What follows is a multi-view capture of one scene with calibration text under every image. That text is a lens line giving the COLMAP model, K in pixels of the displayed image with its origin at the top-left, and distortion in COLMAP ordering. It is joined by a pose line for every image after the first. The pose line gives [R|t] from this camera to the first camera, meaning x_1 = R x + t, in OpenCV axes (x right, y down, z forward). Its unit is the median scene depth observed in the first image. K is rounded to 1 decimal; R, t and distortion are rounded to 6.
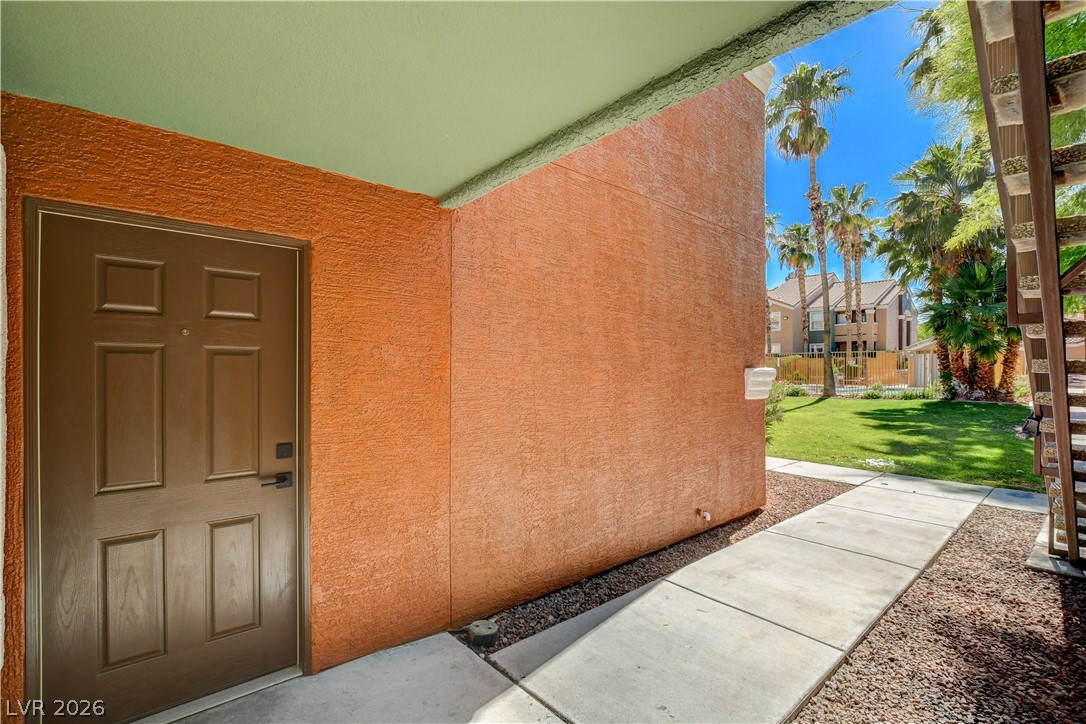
lens RADIAL K [[498.7, 0, 541.7], [0, 498.7, 370.3], [0, 0, 1]] dist [-0.004578, -0.000491]
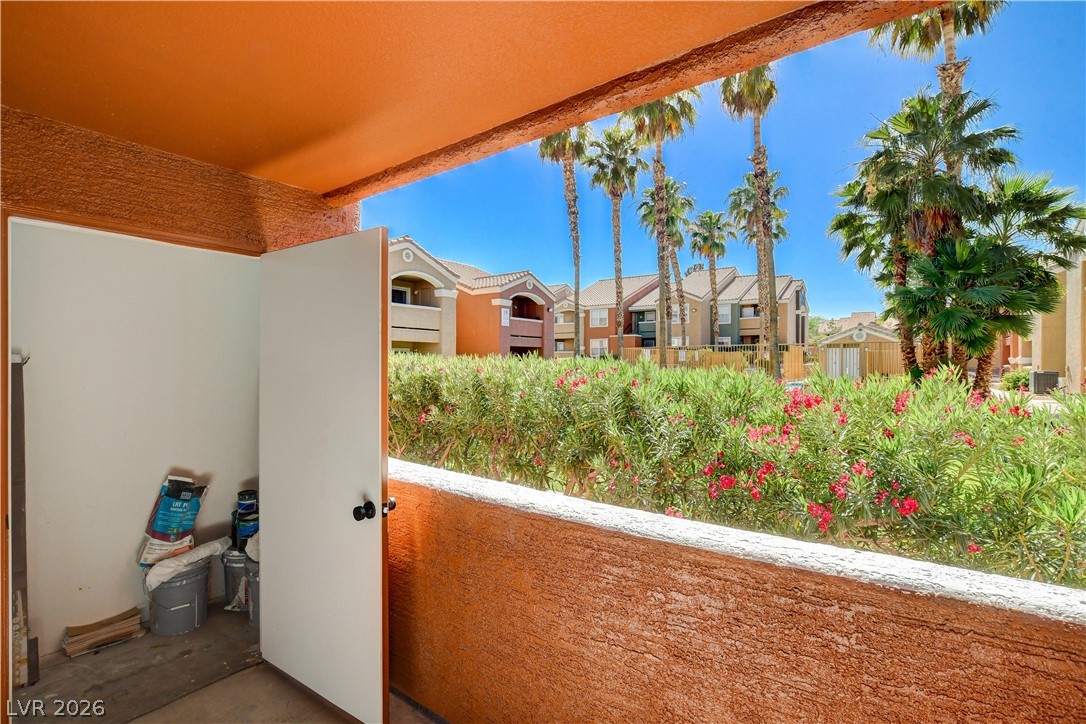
lens RADIAL K [[493.5, 0, 543.3], [0, 493.5, 364.3], [0, 0, 1]] dist [-0.014902, 0.000394]
pose [[0.978705, -0.000233, 0.205271, 0.014700], [0.000075, 1.000000, 0.000777, -0.002750], [-0.205271, -0.000745, 0.978705, 0.247950]]
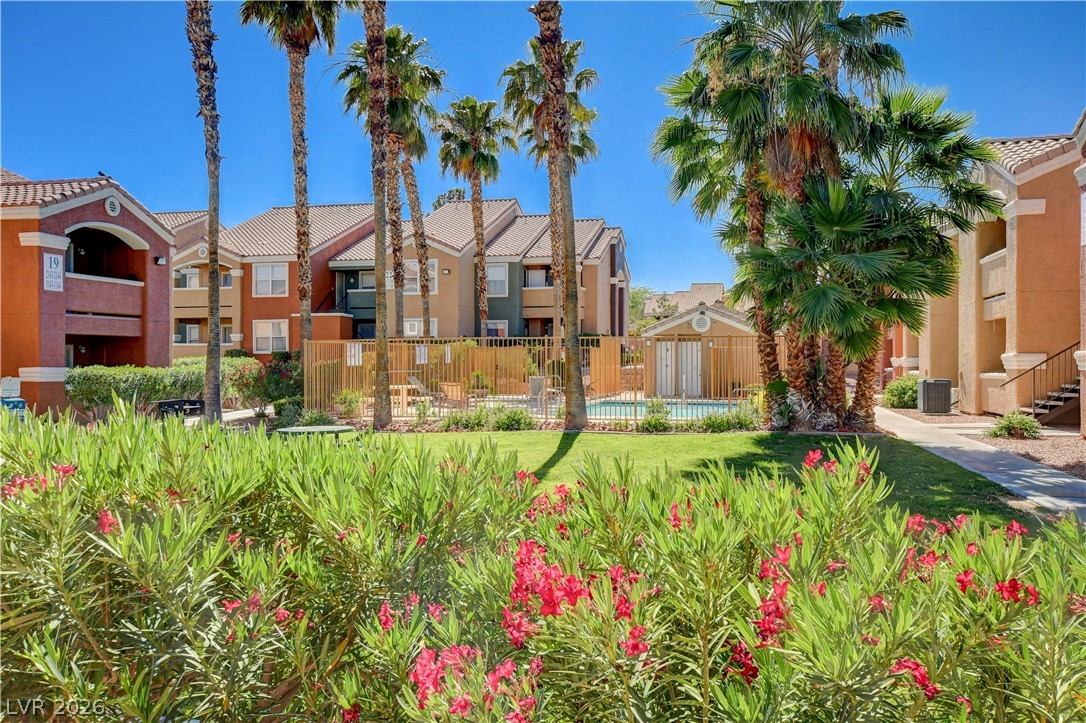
lens RADIAL K [[895.8, 0, 539.7], [0, 895.8, 360.1], [0, 0, 1]] dist [-0.004794, 0.056686]
pose [[0.825481, -0.000340, 0.564430, 0.048372], [0.002892, 0.999989, -0.003626, -0.010829], [-0.564423, 0.004625, 0.825473, 0.279497]]
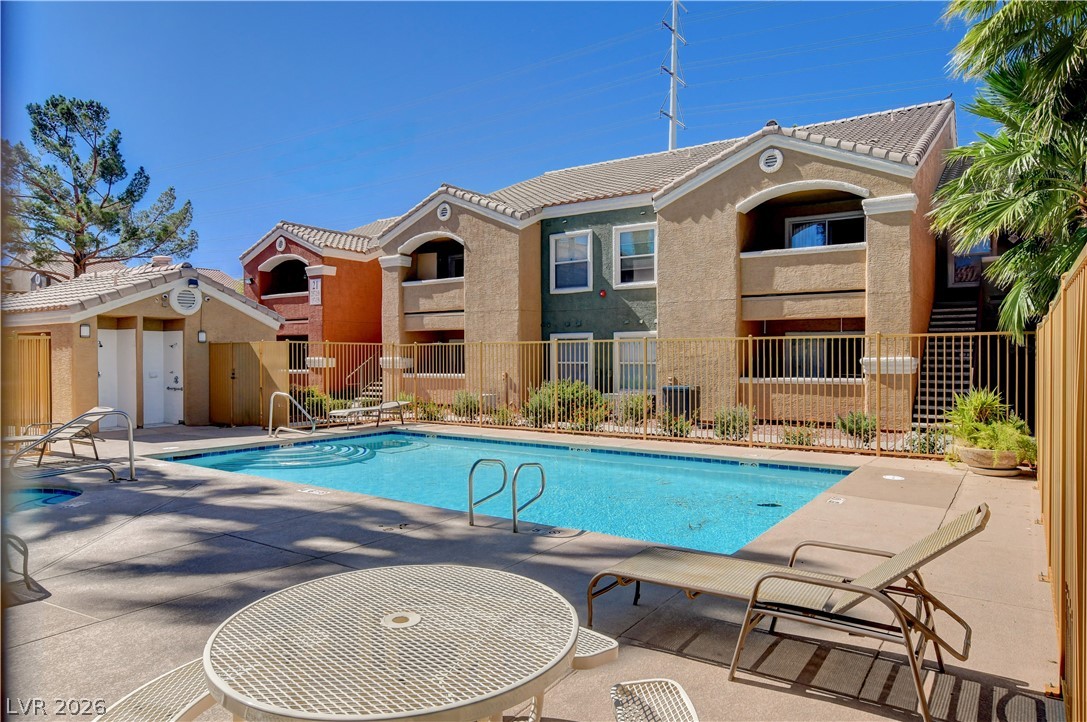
lens RADIAL K [[700.6, 0, 543.5], [0, 700.6, 361.0], [0, 0, 1]] dist [0.001044, -0.000159]
pose [[-0.227854, -0.010055, 0.973643, 0.399400], [0.003362, 0.999933, 0.011114, -0.025199], [-0.973689, 0.005806, -0.227805, 1.226647]]
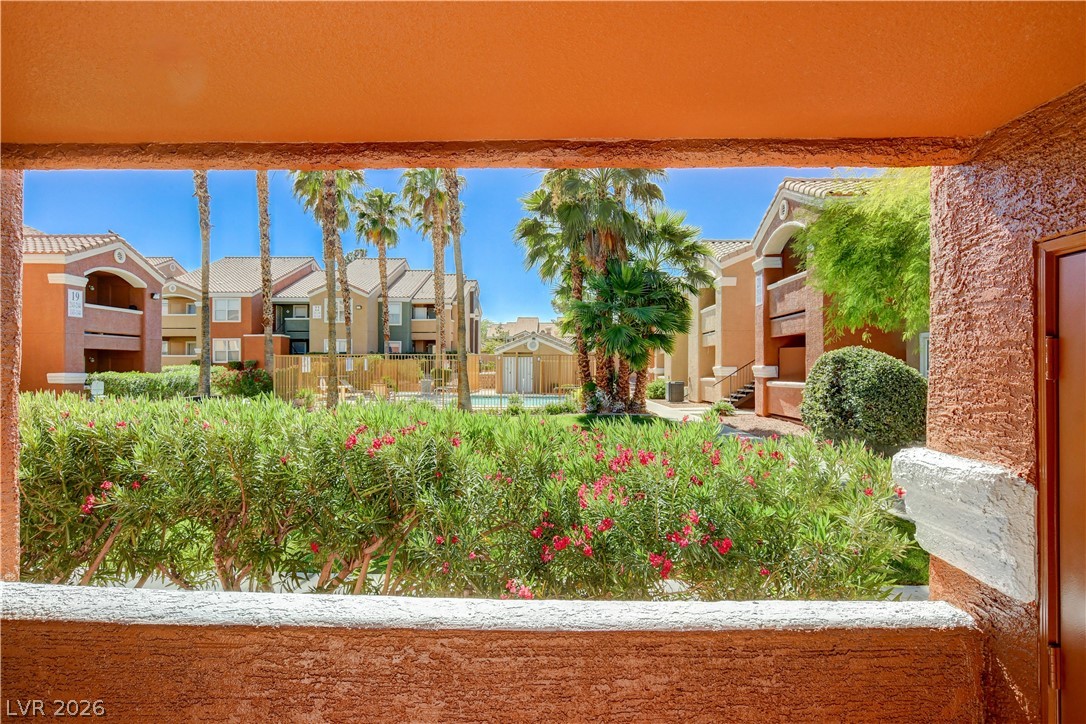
lens RADIAL K [[609.0, 0, 543.6], [0, 609.0, 365.9], [0, 0, 1]] dist [-0.001146, 0.000655]
pose [[0.684838, 0.005666, 0.728673, -0.019079], [-0.001057, 0.999976, -0.006781, -0.012932], [-0.728694, 0.003874, 0.684828, 0.259590]]
